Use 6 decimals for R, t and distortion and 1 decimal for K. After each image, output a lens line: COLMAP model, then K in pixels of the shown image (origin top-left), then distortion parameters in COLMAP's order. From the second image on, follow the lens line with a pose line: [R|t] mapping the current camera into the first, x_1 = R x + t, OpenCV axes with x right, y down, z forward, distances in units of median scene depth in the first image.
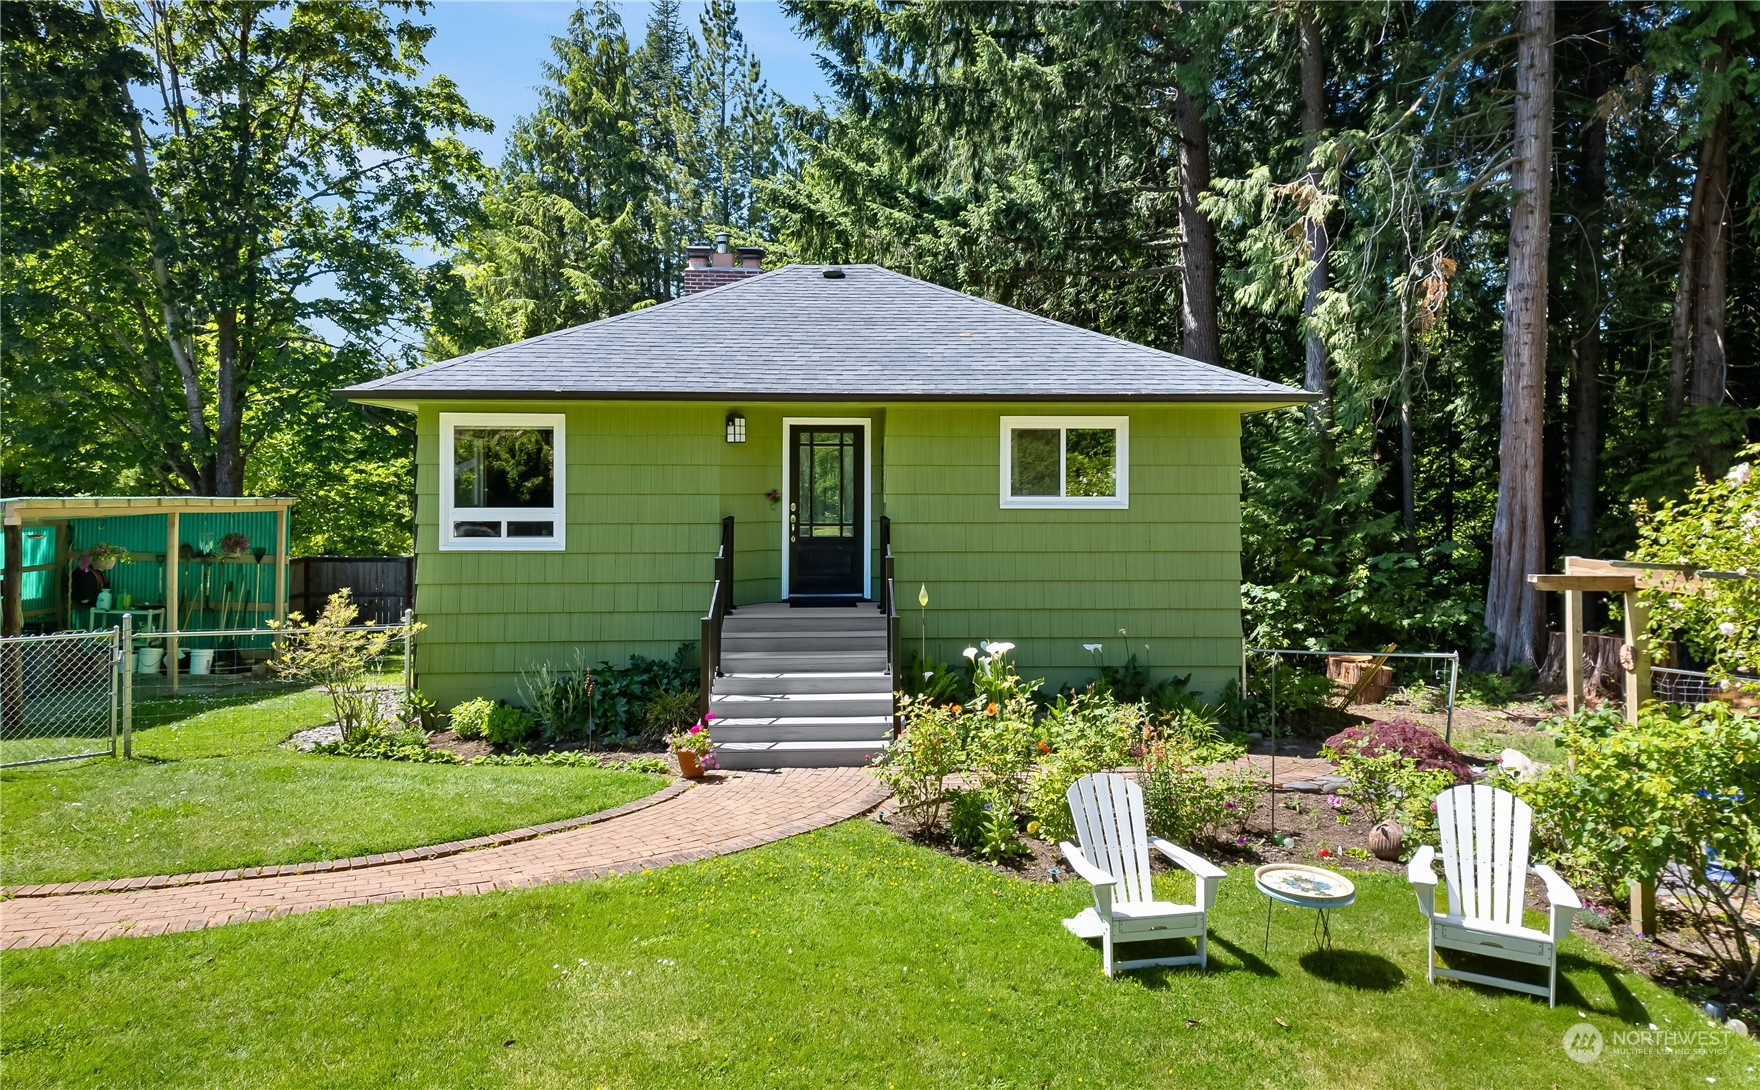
lens RADIAL K [[1131.0, 0, 854.5], [0, 1131.0, 473.5], [0, 0, 1]] dist [0.088210, -0.069593]
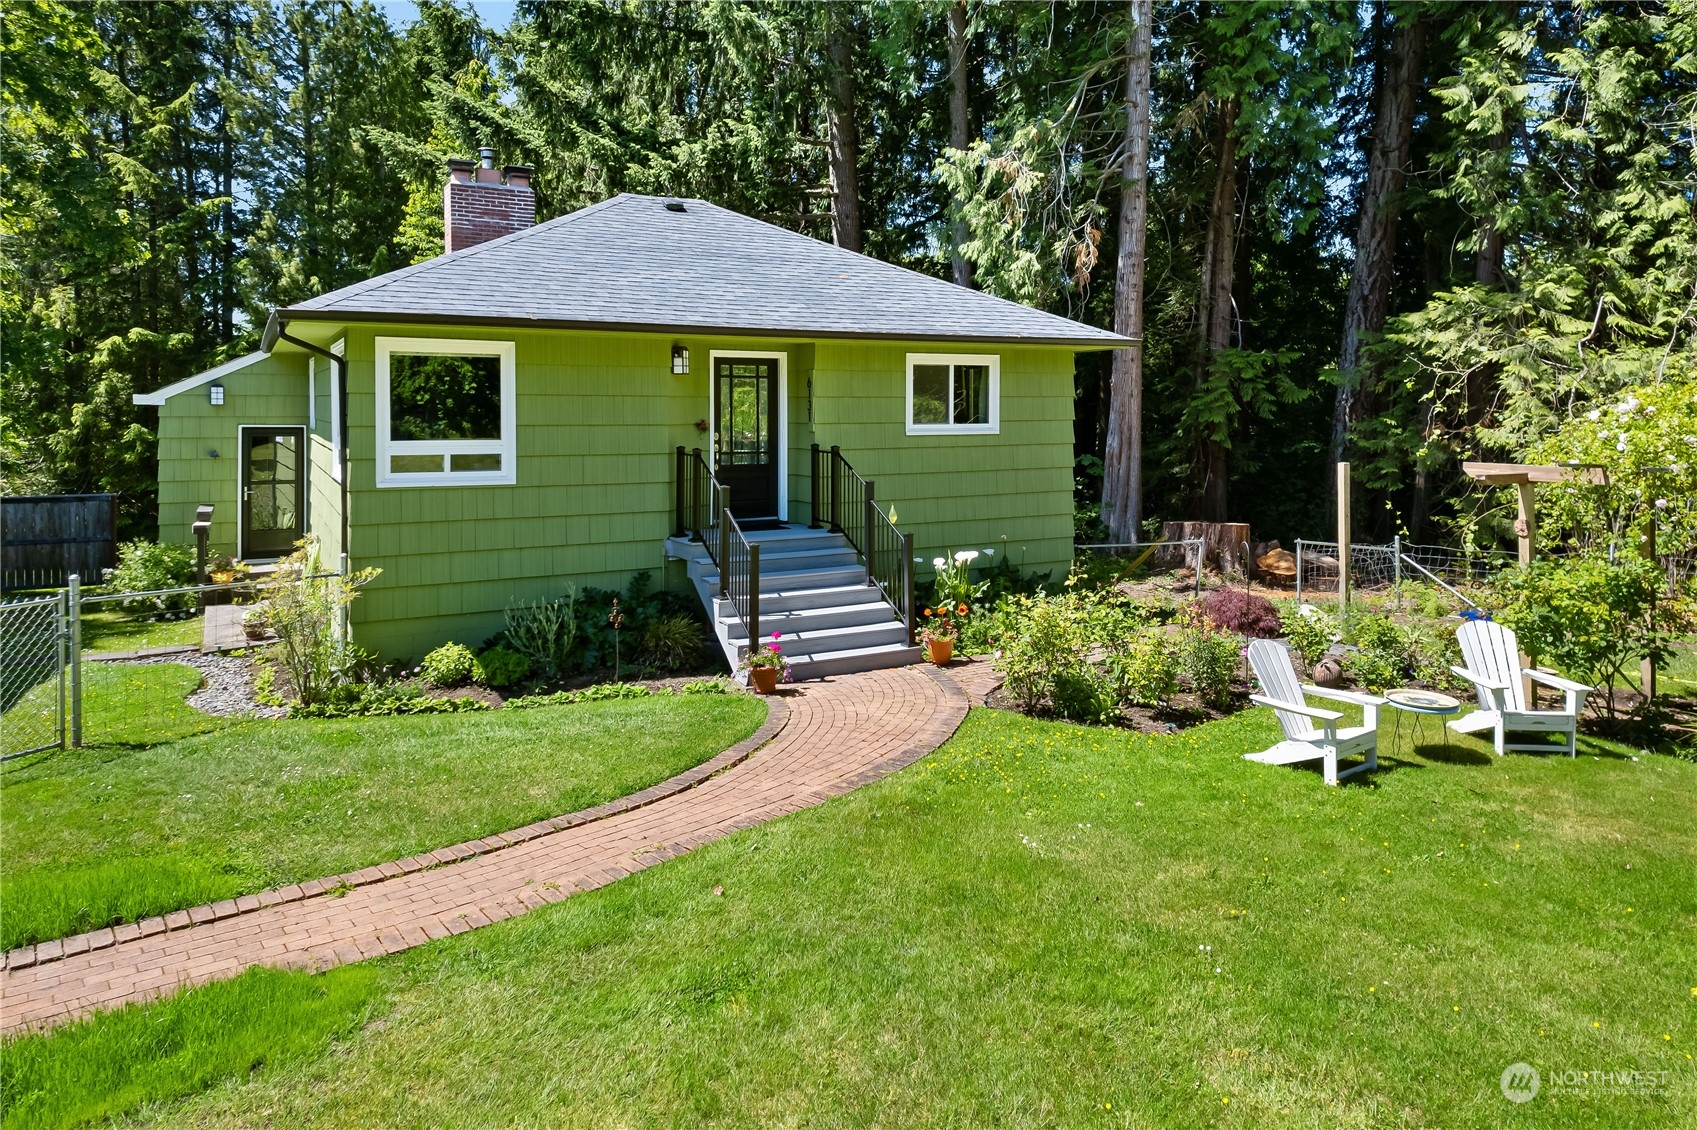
lens RADIAL K [[1093.8, 0, 850.1], [0, 1093.8, 435.3], [0, 0, 1]] dist [0.060508, -0.044451]
pose [[0.902043, -0.011984, 0.431480, -0.377302], [-0.003844, 0.999352, 0.035792, -0.007532], [-0.431630, -0.033945, 0.901412, 0.039138]]
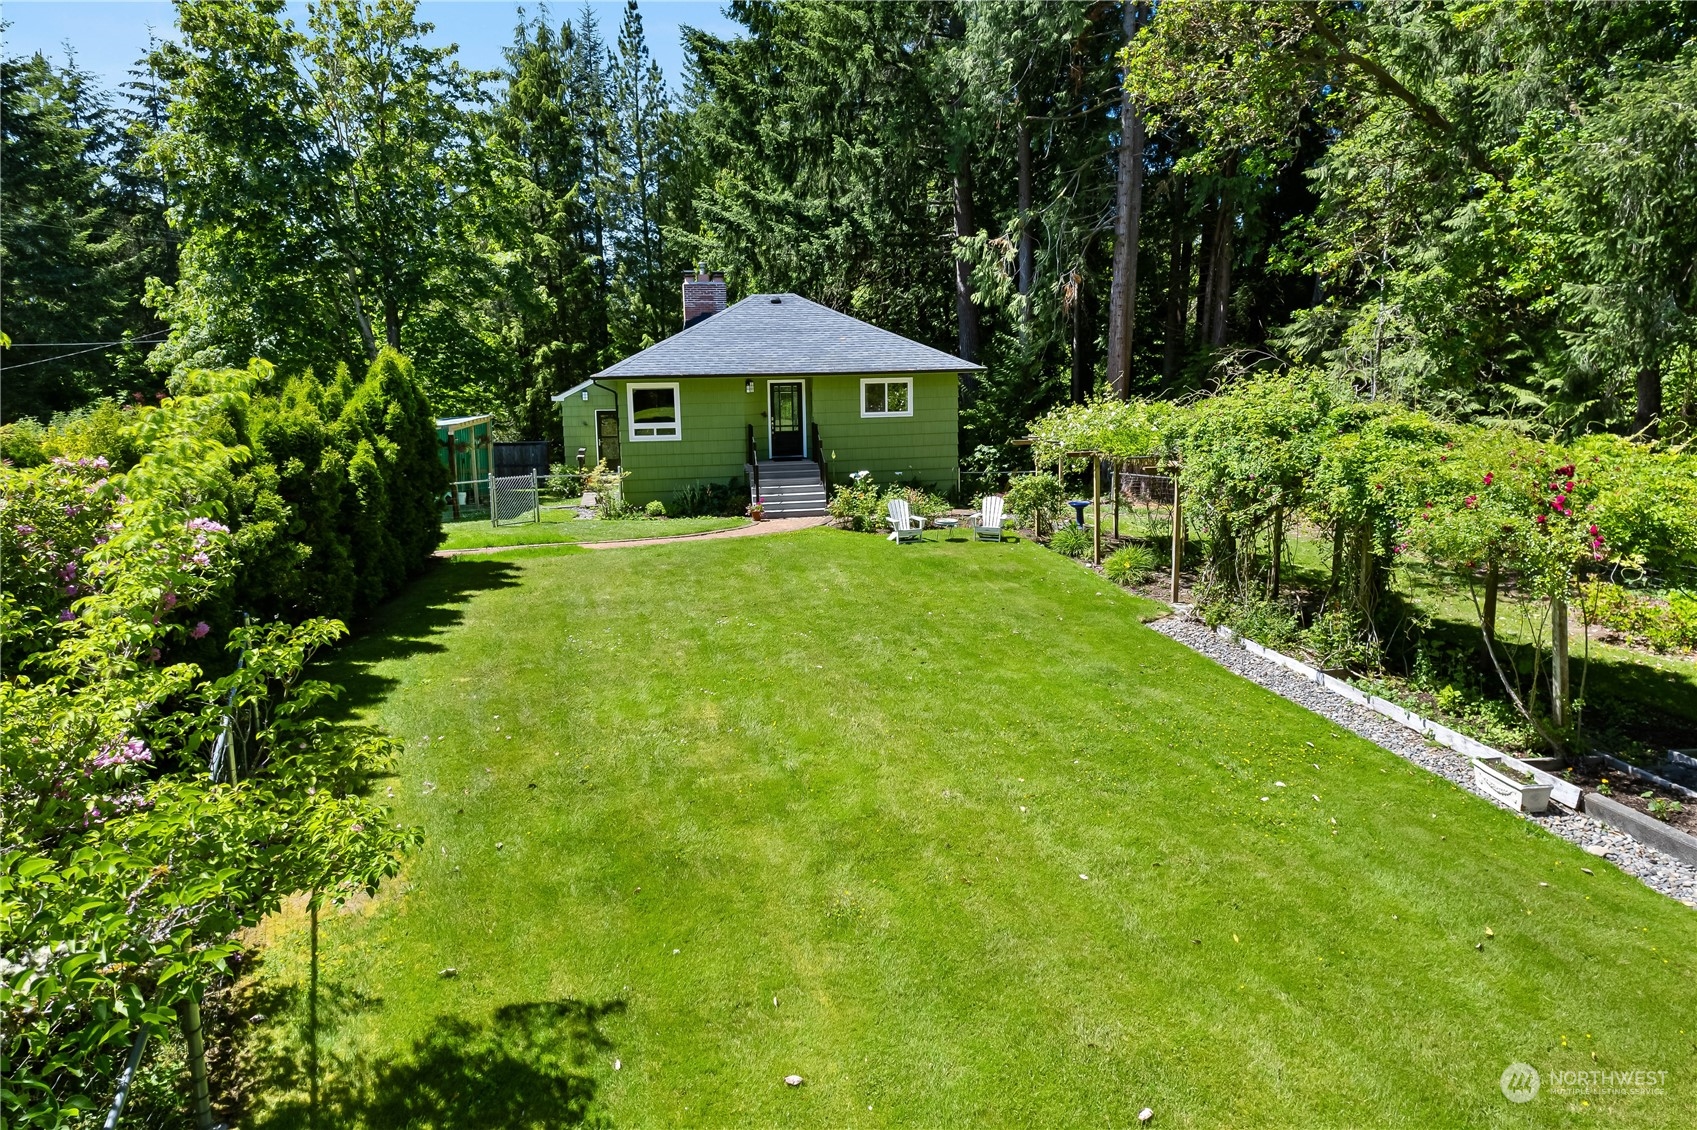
lens RADIAL K [[1003.8, 0, 848.5], [0, 1003.8, 565.0], [0, 0, 1]] dist [0.025061, -0.000331]
pose [[0.989280, -0.047108, 0.138228, -0.199683], [0.017616, 0.978125, 0.207271, -0.101817], [-0.144968, -0.202614, 0.968469, -1.087513]]
